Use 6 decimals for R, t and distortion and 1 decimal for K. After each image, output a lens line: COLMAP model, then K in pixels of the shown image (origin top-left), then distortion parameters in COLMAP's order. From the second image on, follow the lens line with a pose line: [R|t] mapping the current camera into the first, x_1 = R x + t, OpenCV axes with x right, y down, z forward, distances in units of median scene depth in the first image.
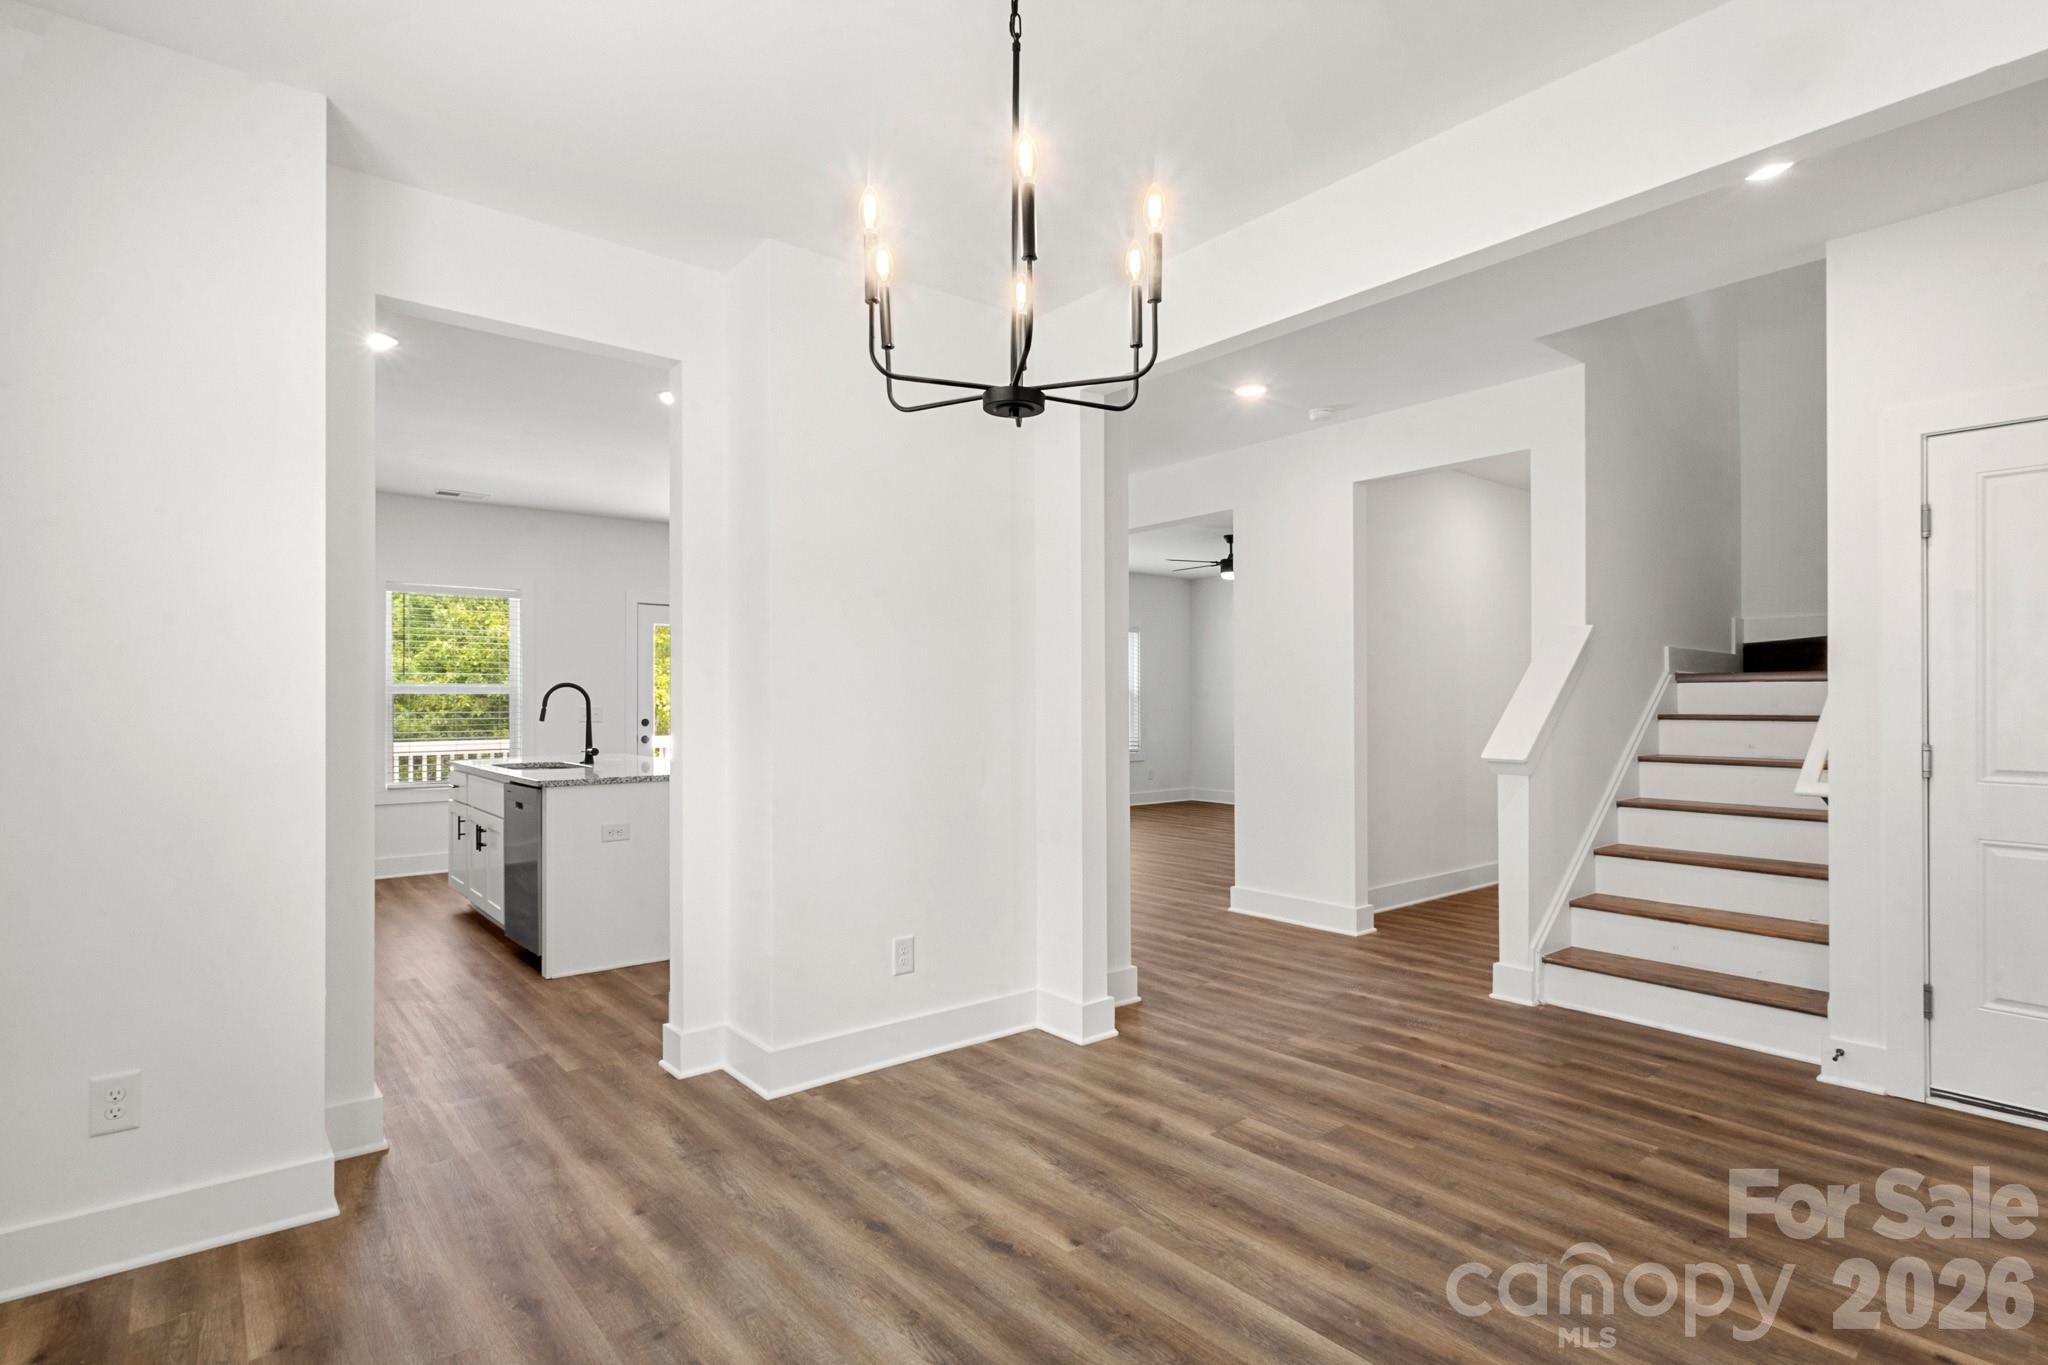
lens RADIAL K [[1011.4, 0, 1027.3], [0, 1011.4, 692.1], [0, 0, 1]] dist [0.001926, -0.002046]
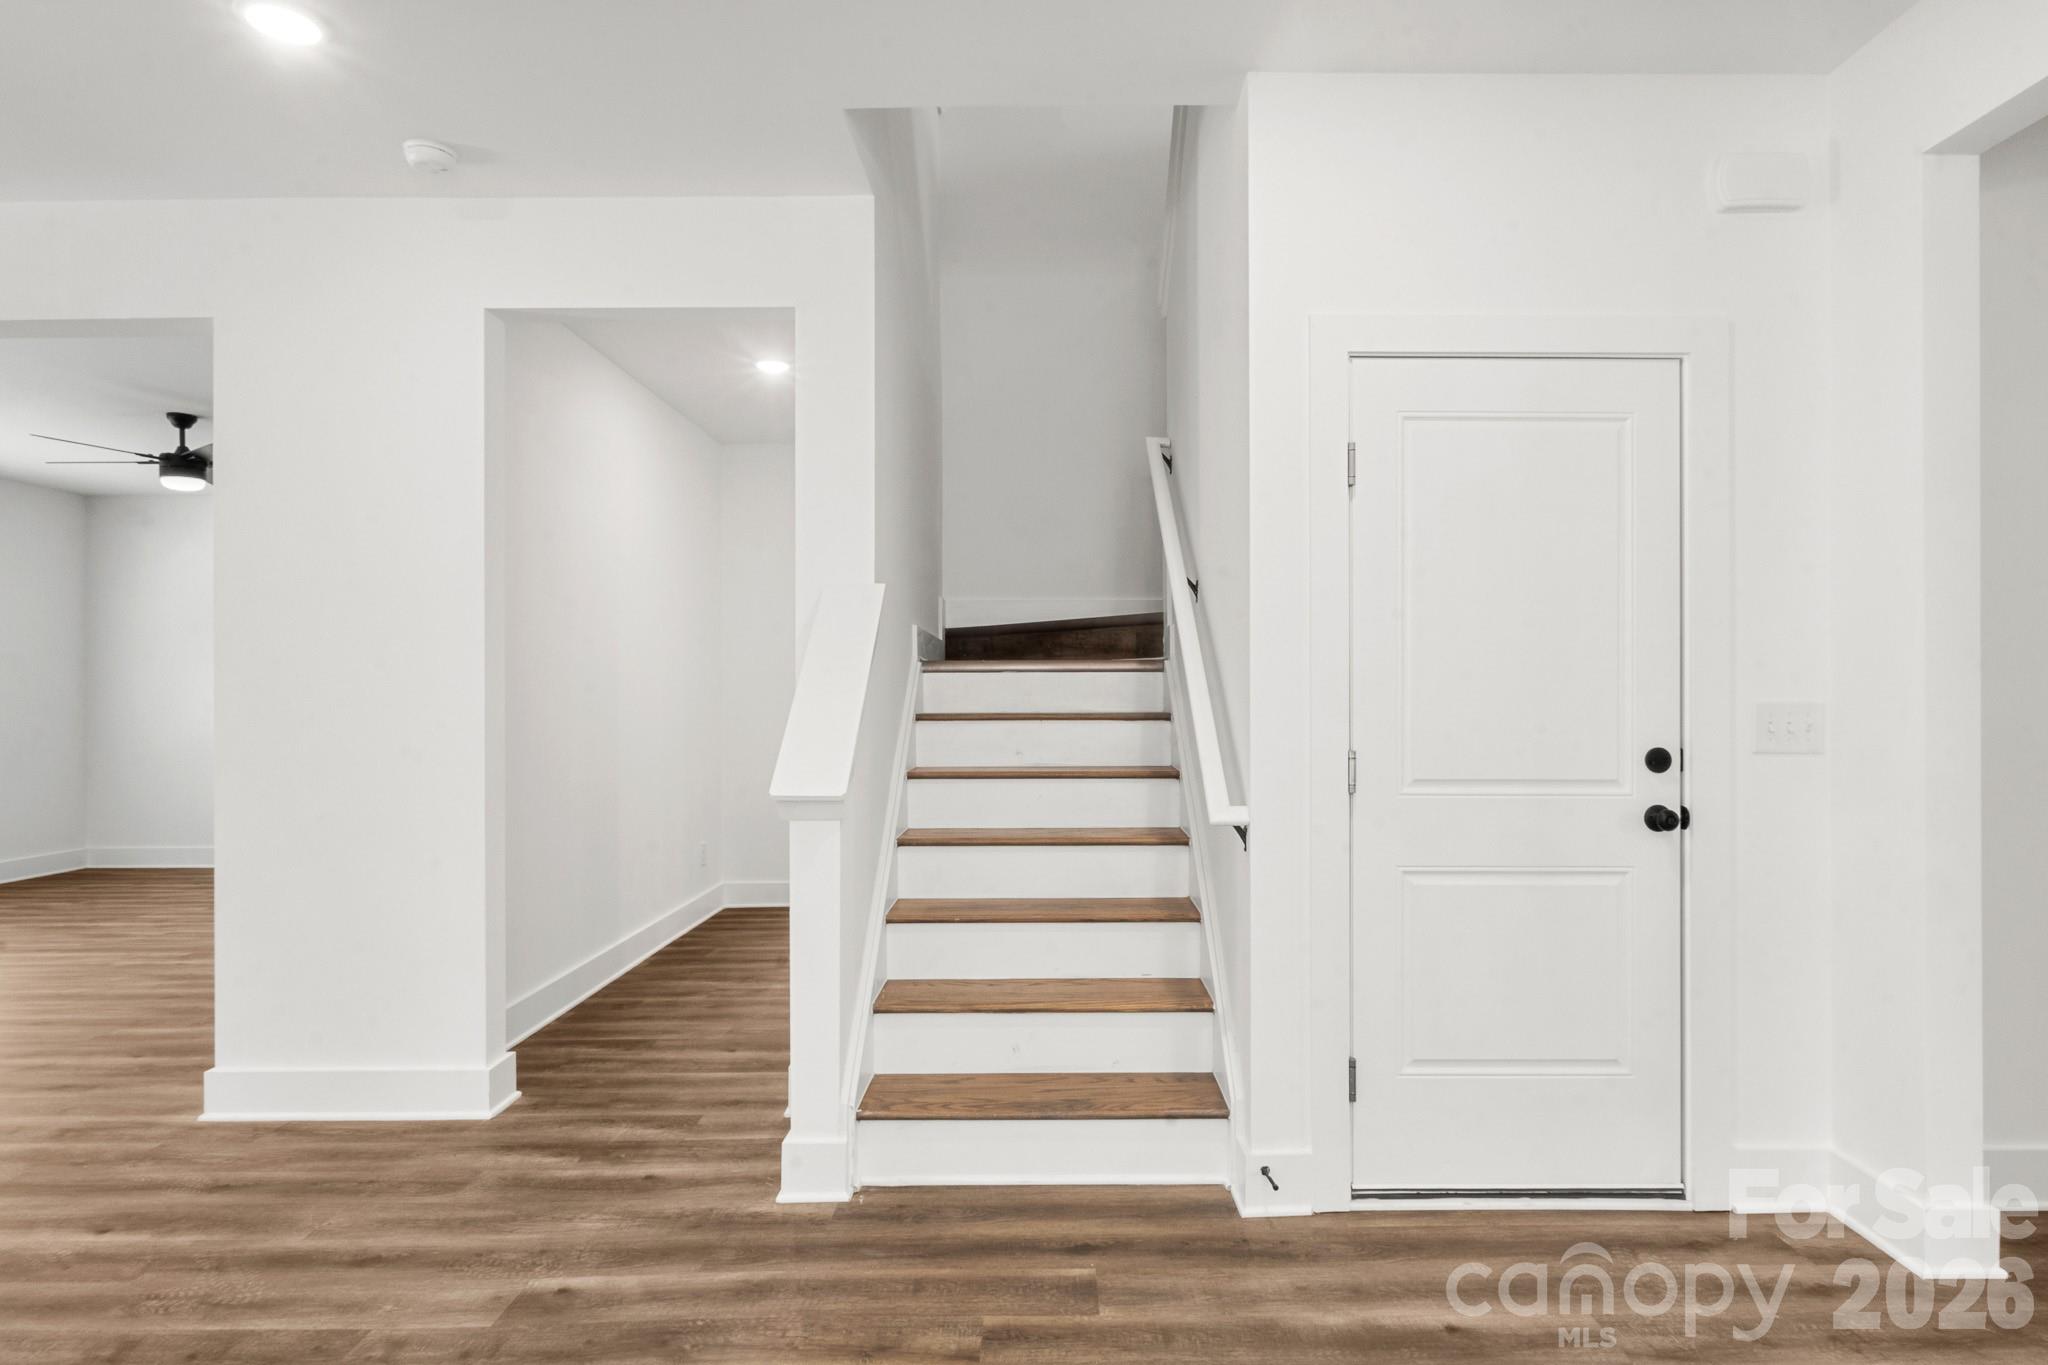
lens RADIAL K [[1115.0, 0, 1064.8], [0, 1115.0, 689.1], [0, 0, 1]] dist [0.004241, -0.002259]
pose [[0.634339, 0.003574, 0.773047, 0.058865], [-0.002862, 0.999993, -0.002274, 0.005014], [-0.773050, -0.000770, 0.634345, 0.436979]]
